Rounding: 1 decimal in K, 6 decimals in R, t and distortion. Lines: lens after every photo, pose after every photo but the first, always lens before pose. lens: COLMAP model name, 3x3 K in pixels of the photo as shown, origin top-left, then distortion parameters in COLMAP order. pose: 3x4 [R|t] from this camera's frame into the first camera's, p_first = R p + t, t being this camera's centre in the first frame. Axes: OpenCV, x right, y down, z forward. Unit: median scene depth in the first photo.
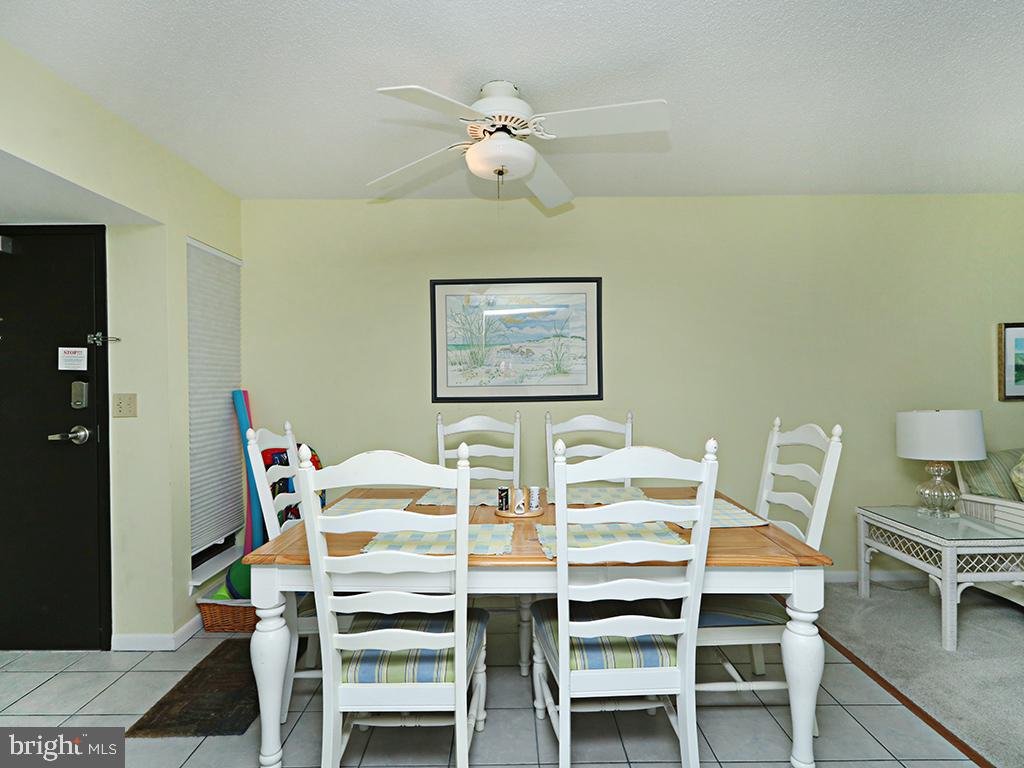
lens RADIAL K [[517.5, 0, 507.0], [0, 517.5, 392.3], [0, 0, 1]] dist [-0.003278, 0.000003]
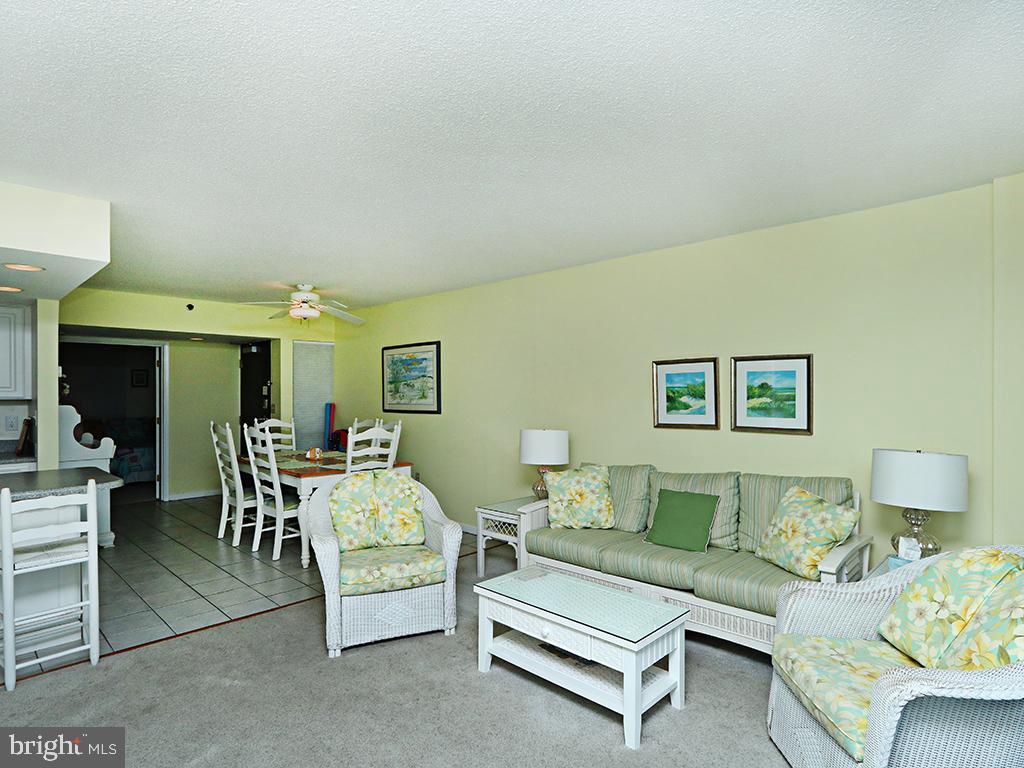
lens RADIAL K [[562.4, 0, 500.7], [0, 562.4, 391.2], [0, 0, 1]] dist [0.000730, -0.000441]
pose [[0.711065, 0.008142, -0.703079, 1.614981], [-0.016899, 0.999842, -0.005512, -0.052338], [0.702923, 0.015801, 0.711090, -0.161000]]
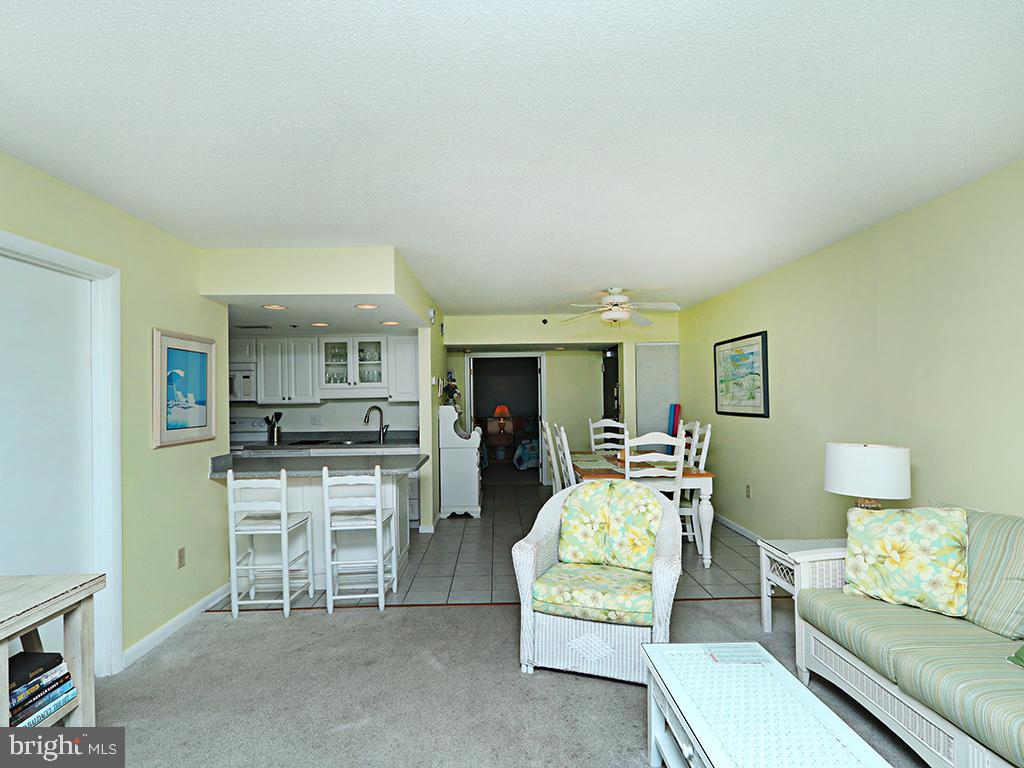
lens RADIAL K [[525.2, 0, 505.7], [0, 525.2, 387.2], [0, 0, 1]] dist [0.001006, -0.000384]
pose [[0.022802, -0.004255, -0.999731, 1.601408], [-0.002030, 0.999989, -0.004303, -0.060987], [0.999738, 0.002127, 0.022793, 0.257576]]
